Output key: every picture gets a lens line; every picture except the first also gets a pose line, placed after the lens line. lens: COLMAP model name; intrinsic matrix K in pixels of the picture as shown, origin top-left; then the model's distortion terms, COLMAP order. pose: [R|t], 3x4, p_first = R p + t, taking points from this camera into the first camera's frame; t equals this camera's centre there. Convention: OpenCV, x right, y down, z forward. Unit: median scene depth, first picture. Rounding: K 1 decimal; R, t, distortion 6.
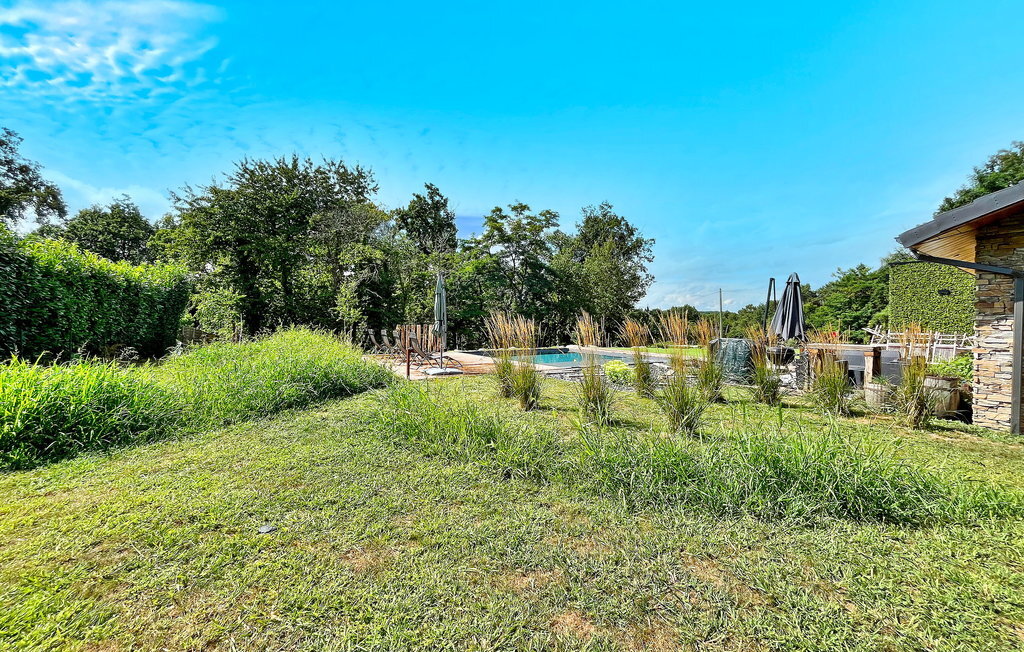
lens RADIAL K [[414.8, 0, 506.3], [0, 414.8, 319.3], [0, 0, 1]] dist [-0.002220, 0.000739]
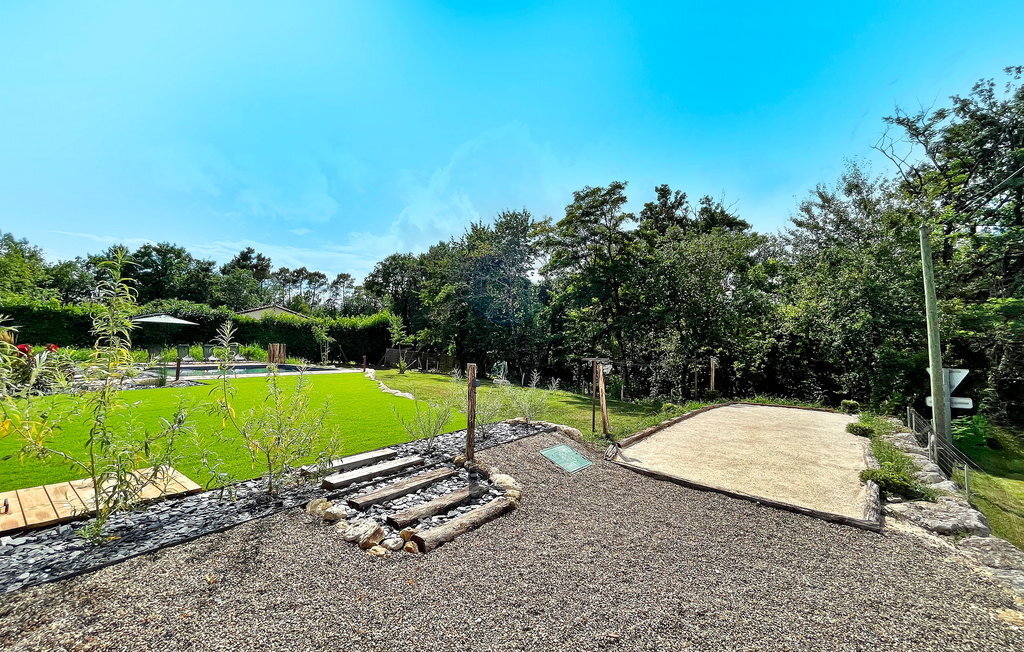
lens RADIAL K [[414.8, 0, 511.5], [0, 414.8, 322.9], [0, 0, 1]] dist [-0.002220, 0.000739]
pose [[0.306684, -0.060853, -0.949864, 0.443799], [-0.011479, 0.997645, -0.067621, 0.007681], [0.951742, 0.031642, 0.305263, 0.416167]]
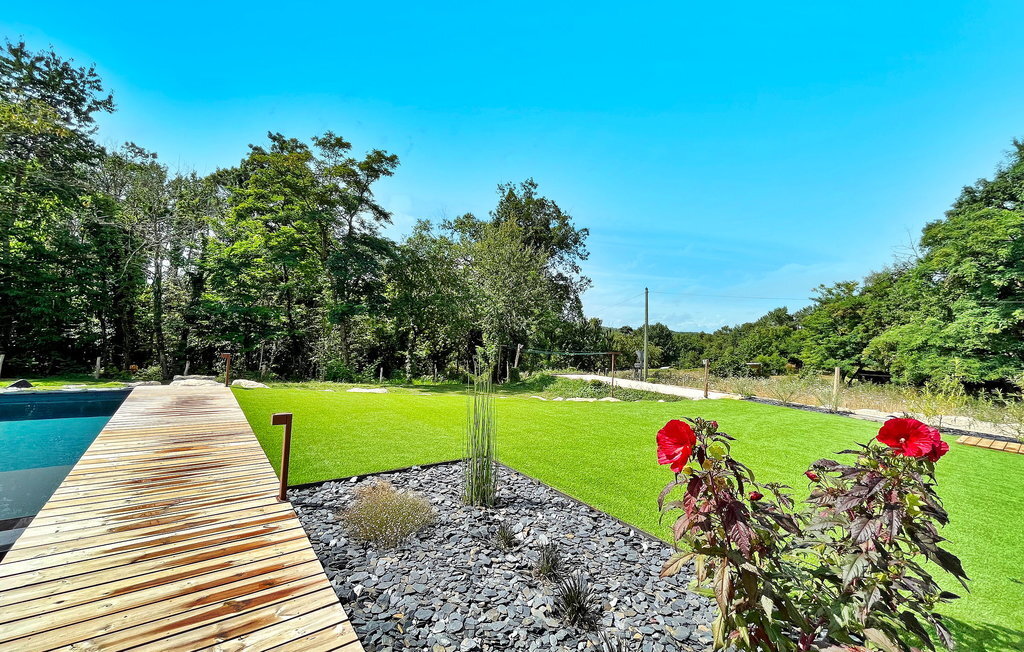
lens RADIAL K [[414.8, 0, 510.5], [0, 414.8, 321.1], [0, 0, 1]] dist [-0.002220, 0.000739]
pose [[0.998132, 0.042367, 0.044011, 0.180149], [-0.041163, 0.998762, -0.027914, 0.001017], [-0.045139, 0.026050, 0.998641, 0.242598]]
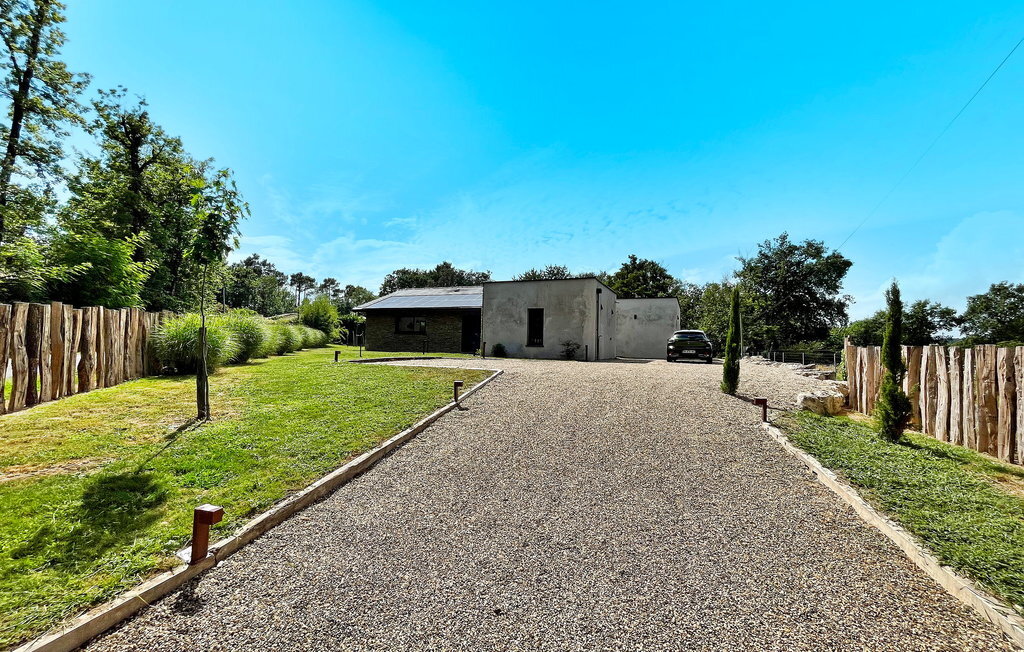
lens RADIAL K [[414.8, 0, 510.4], [0, 414.8, 326.6], [0, 0, 1]] dist [-0.002220, 0.000739]
pose [[0.522274, -0.044907, -0.851594, 0.770936], [-0.015363, 0.997955, -0.062047, 0.033169], [0.852639, 0.045488, 0.520516, -0.142617]]
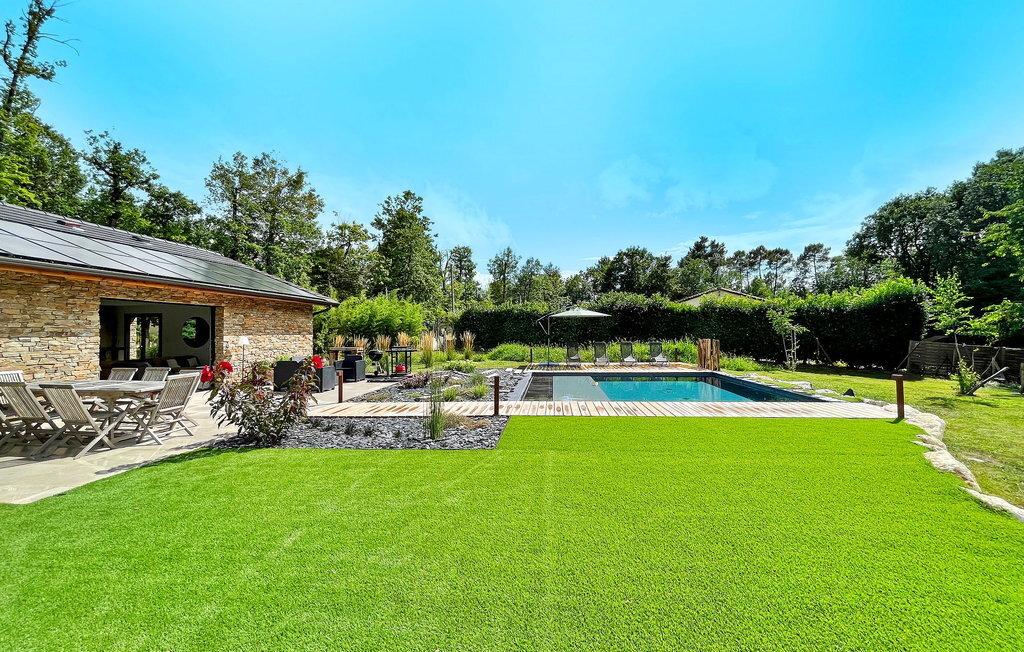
lens RADIAL K [[414.8, 0, 514.0], [0, 414.8, 322.7], [0, 0, 1]] dist [-0.002220, 0.000739]
pose [[-0.649491, -0.025873, -0.759929, 0.253610], [0.002225, 0.999352, -0.035927, 0.001586], [0.760366, -0.025025, -0.649013, 0.399141]]
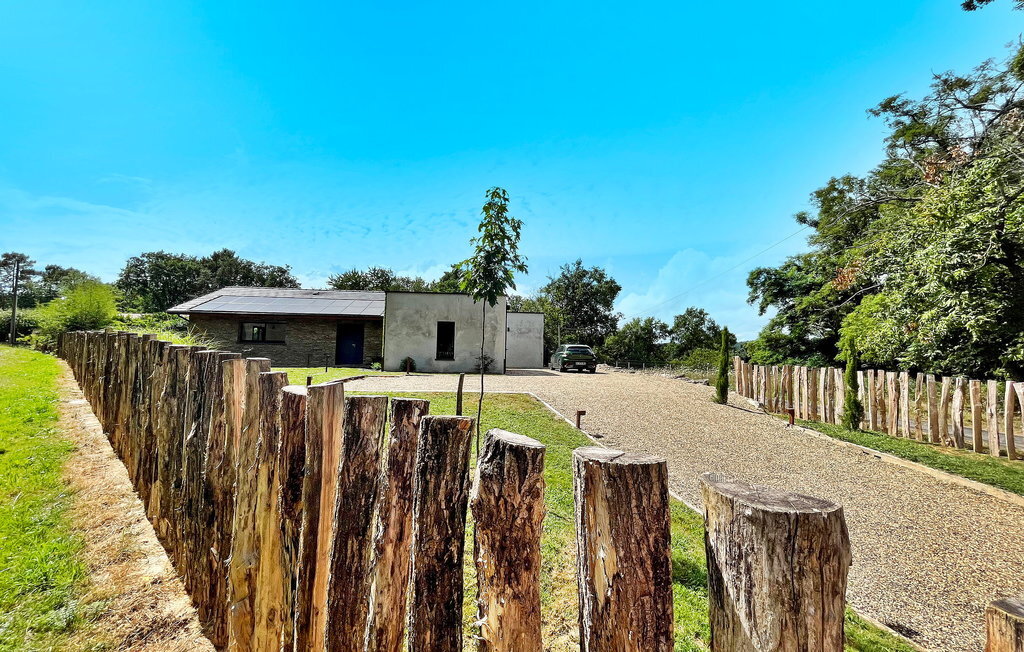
lens RADIAL K [[414.8, 0, 511.6], [0, 414.8, 328.5], [0, 0, 1]] dist [-0.002220, 0.000739]
pose [[0.865911, -0.031115, -0.499230, 0.703103], [-0.004516, 0.997536, -0.070005, 0.025265], [0.500178, 0.062873, 0.863637, -0.217311]]
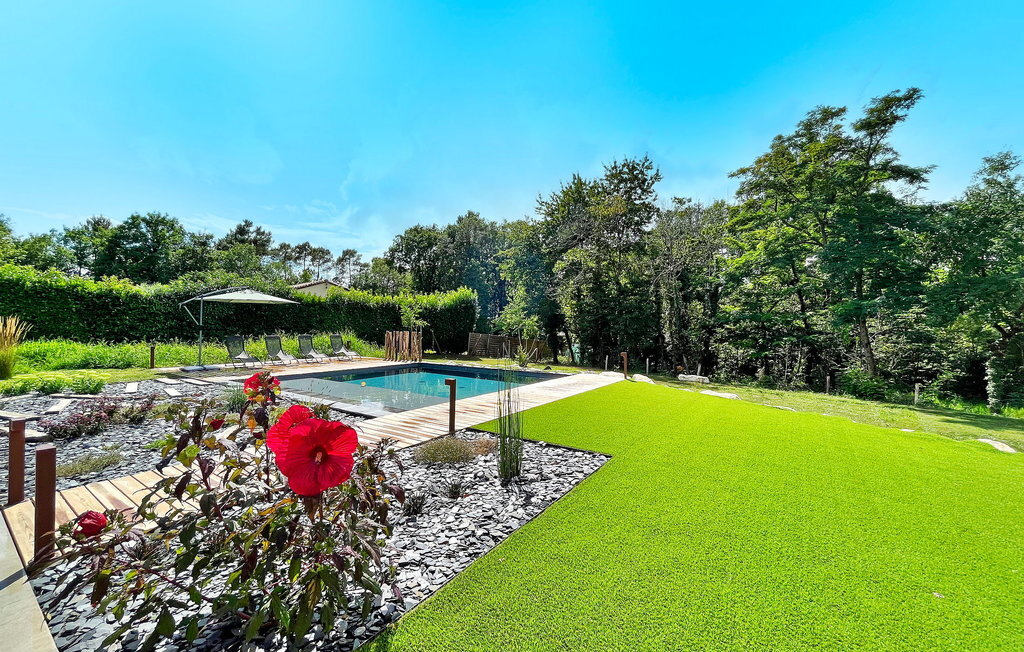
lens RADIAL K [[414.8, 0, 510.9], [0, 414.8, 323.2], [0, 0, 1]] dist [-0.002220, 0.000739]
pose [[0.339563, -0.016125, -0.940445, 0.253809], [0.001349, 0.999860, -0.016657, 0.002036], [0.940582, 0.004388, 0.339537, 0.284245]]
